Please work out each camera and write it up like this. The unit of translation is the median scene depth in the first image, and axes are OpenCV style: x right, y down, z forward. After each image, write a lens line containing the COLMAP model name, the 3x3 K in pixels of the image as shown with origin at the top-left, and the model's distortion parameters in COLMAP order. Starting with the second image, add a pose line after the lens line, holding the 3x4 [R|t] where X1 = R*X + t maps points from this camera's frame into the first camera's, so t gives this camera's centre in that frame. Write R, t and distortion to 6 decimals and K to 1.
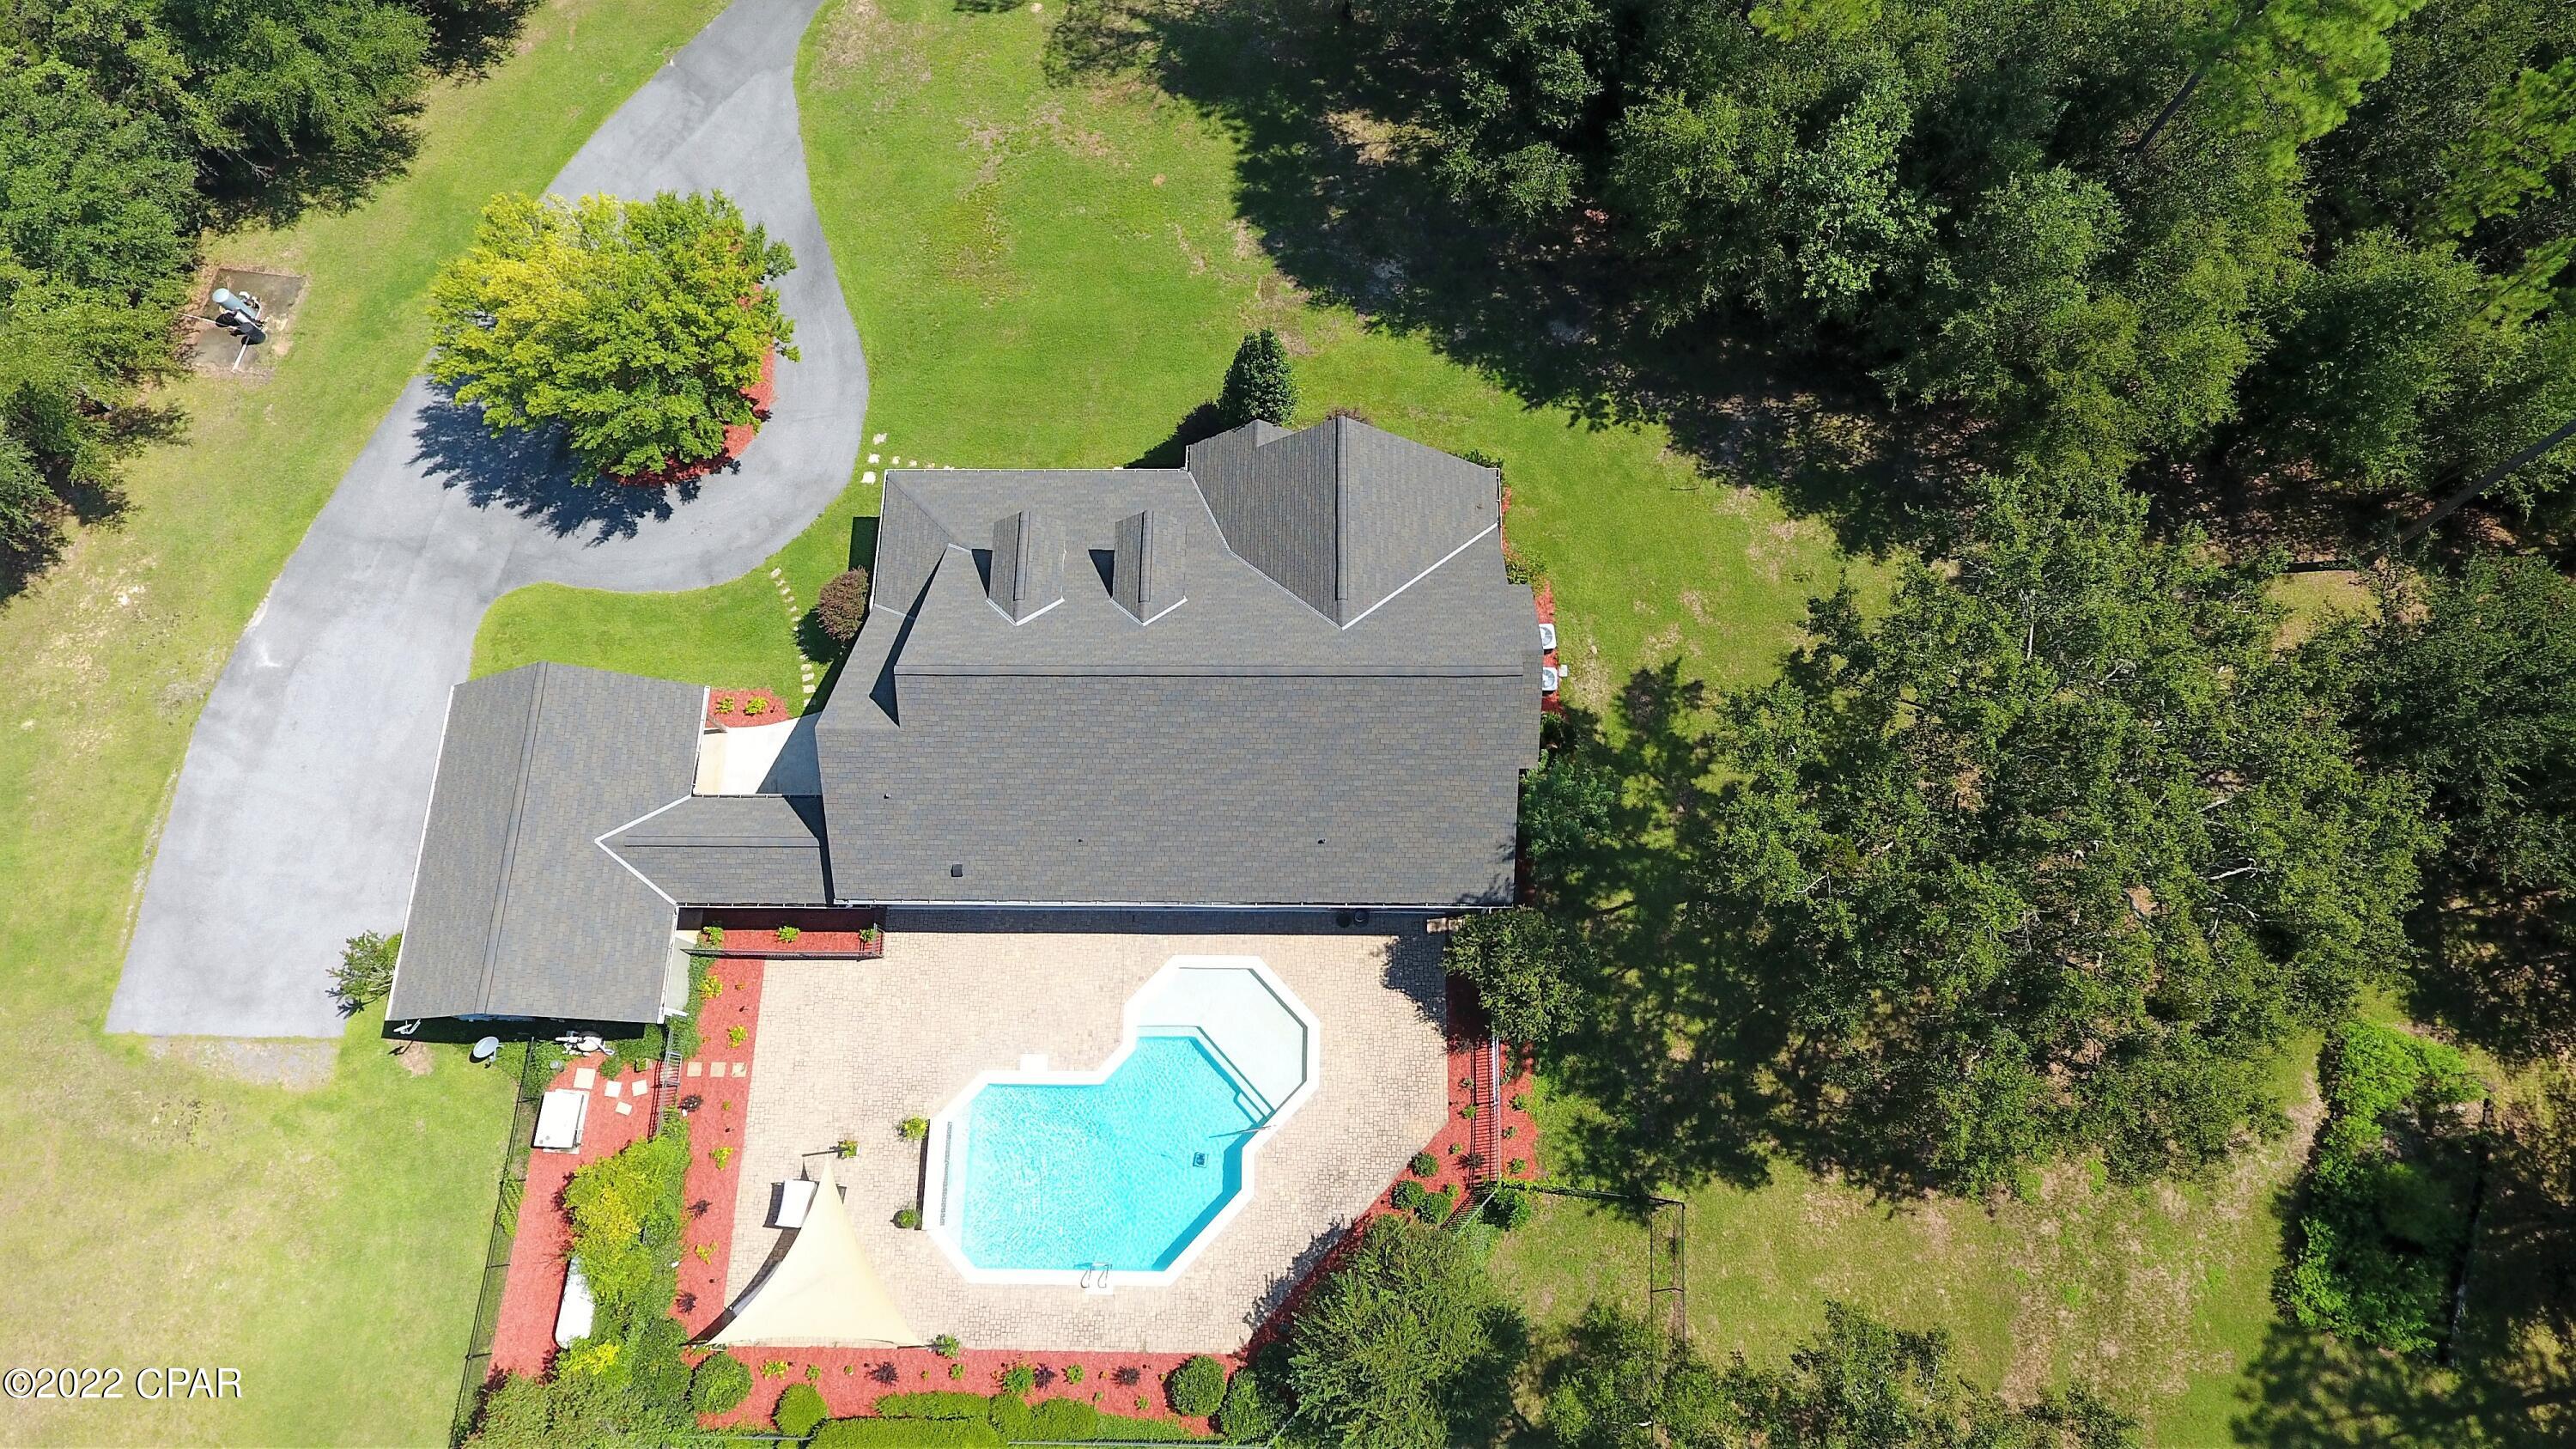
lens RADIAL K [[1491.5, 0, 1278.7], [0, 1491.5, 704.6], [0, 0, 1]] dist [-0.003162, -0.003013]
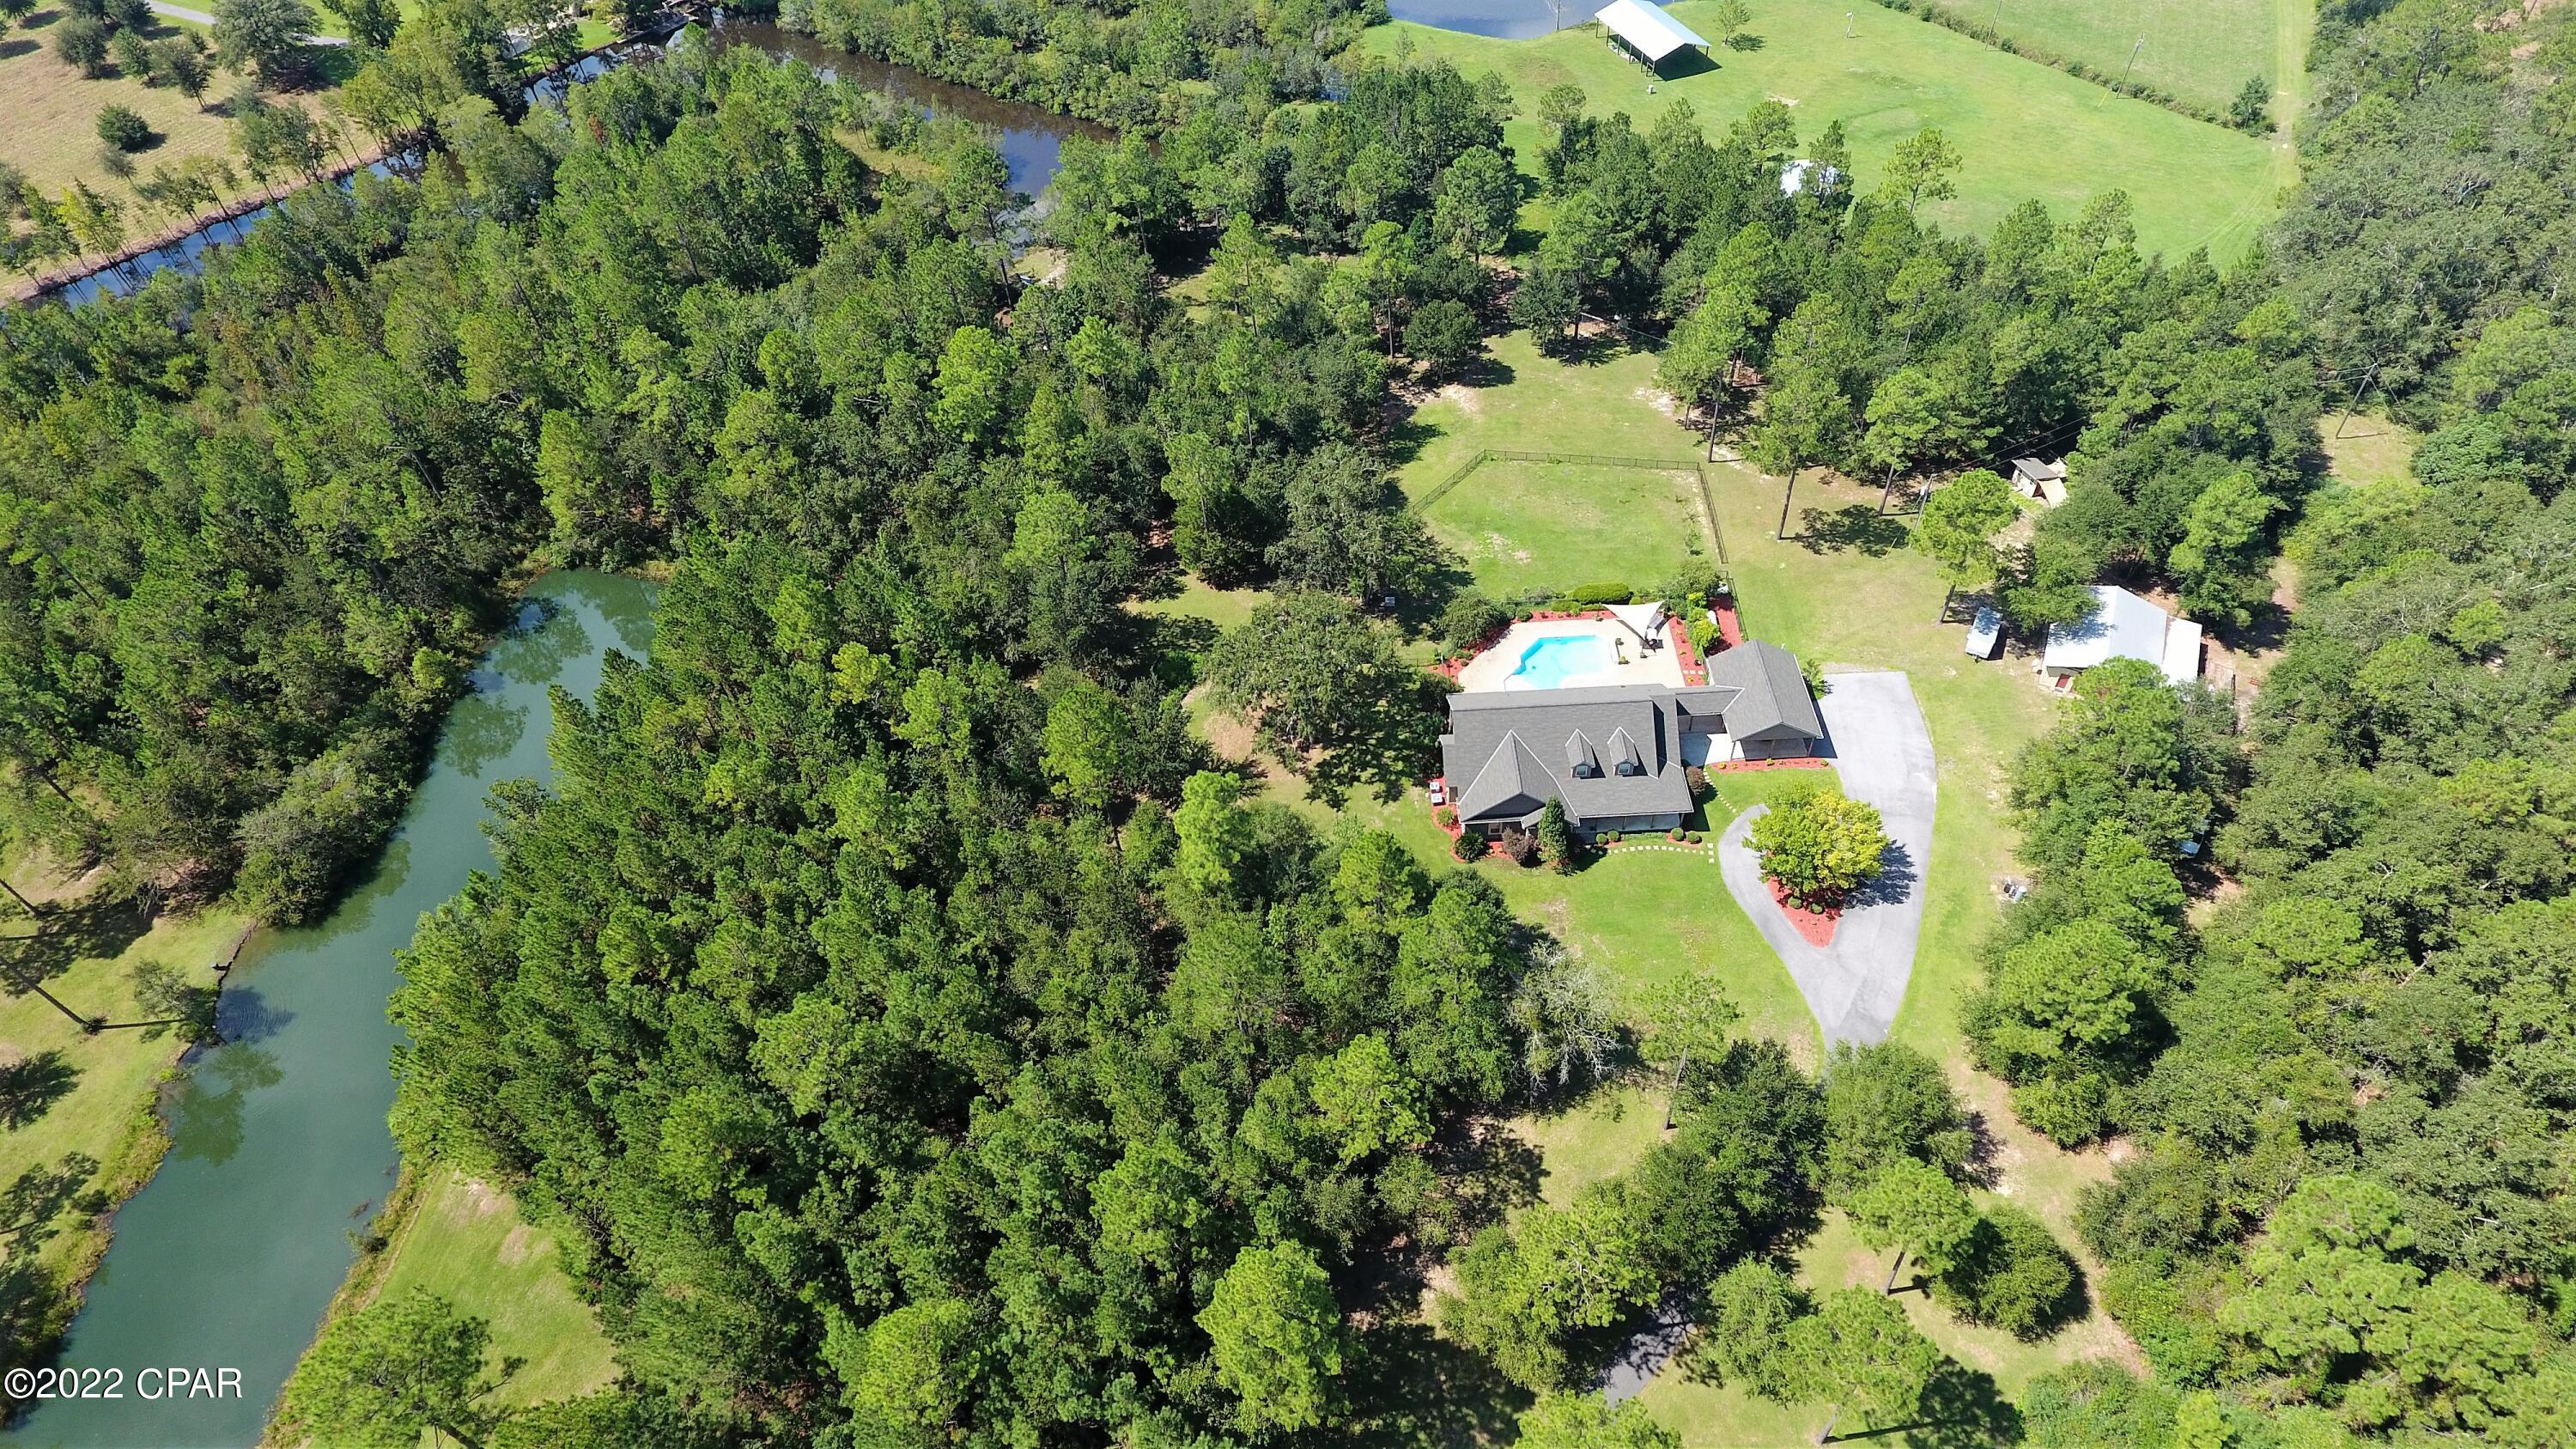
lens RADIAL K [[1491.5, 0, 1279.9], [0, 1491.5, 681.3], [0, 0, 1]] dist [-0.003162, -0.003013]
pose [[-0.996343, 0.075349, 0.040294, 0.356545], [-0.000799, -0.479759, 0.877400, -2.482013], [0.085443, 0.874159, 0.478065, -0.544243]]
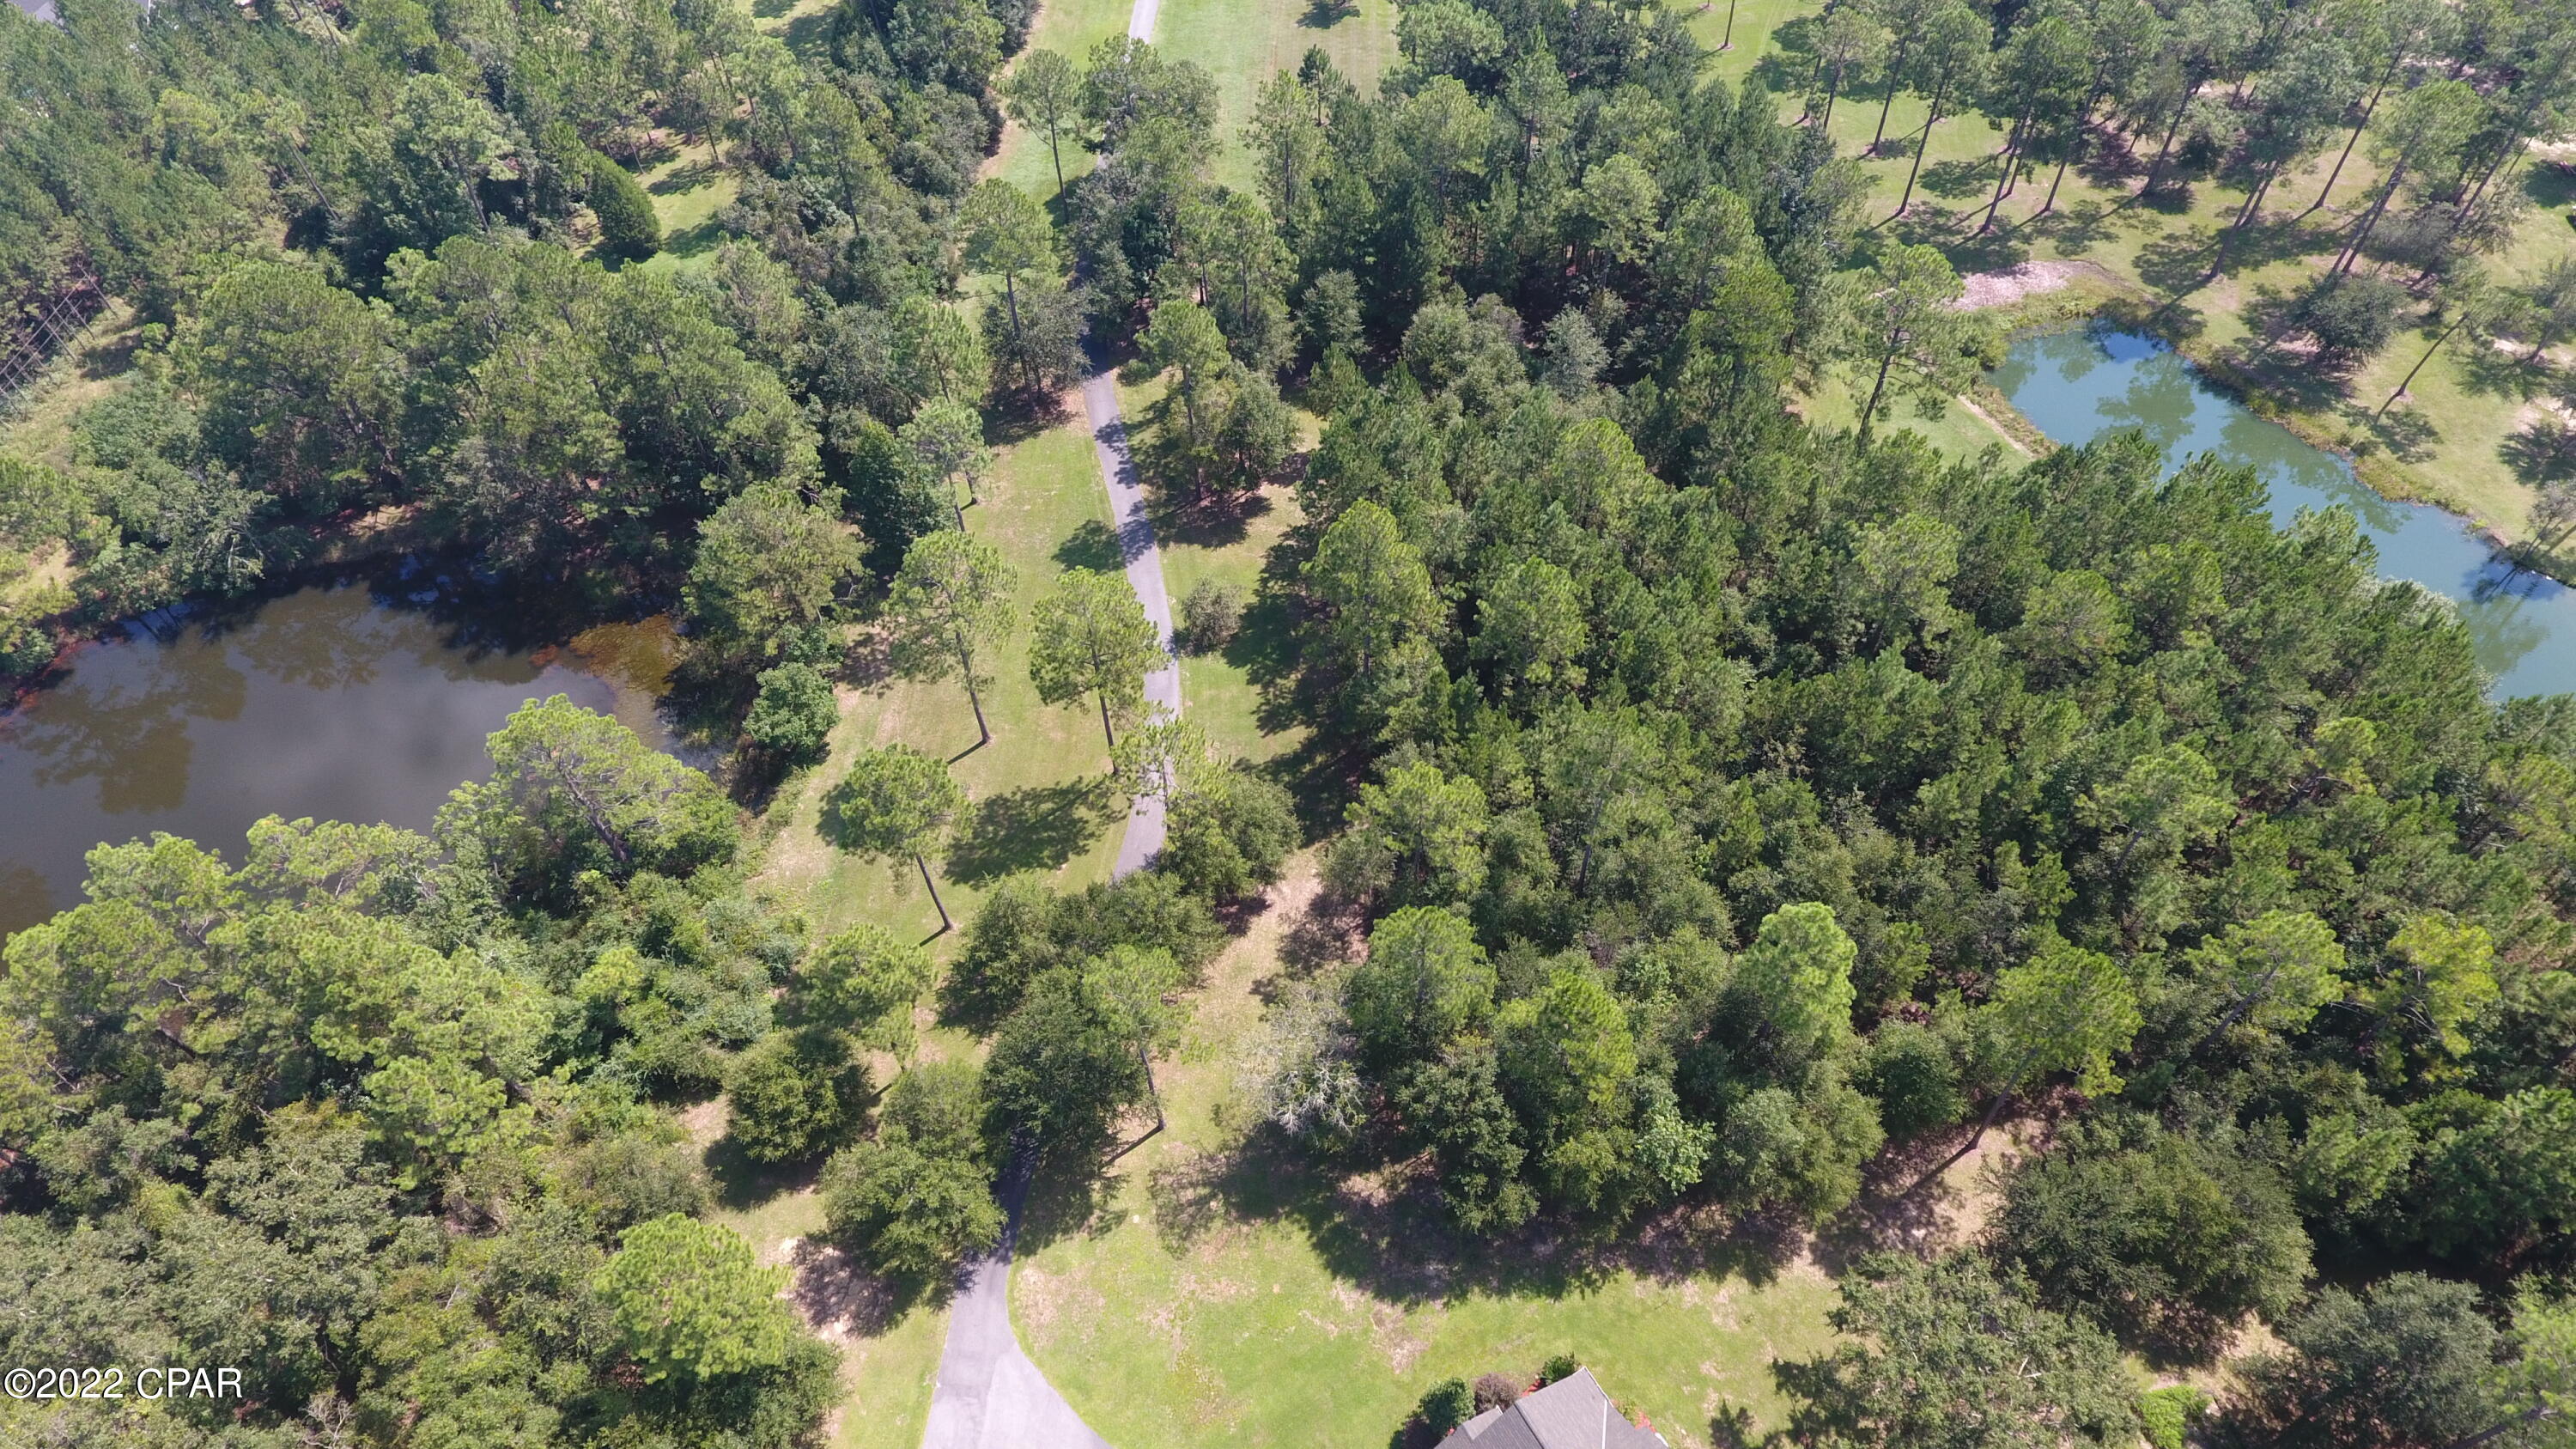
lens RADIAL K [[1491.5, 0, 1302.3], [0, 1491.5, 686.2], [0, 0, 1]] dist [-0.003162, -0.003013]
pose [[0.849982, -0.411157, 0.329365, -0.389488], [0.507000, 0.808274, -0.299406, -0.460051], [-0.143114, 0.421478, 0.895475, -0.851338]]
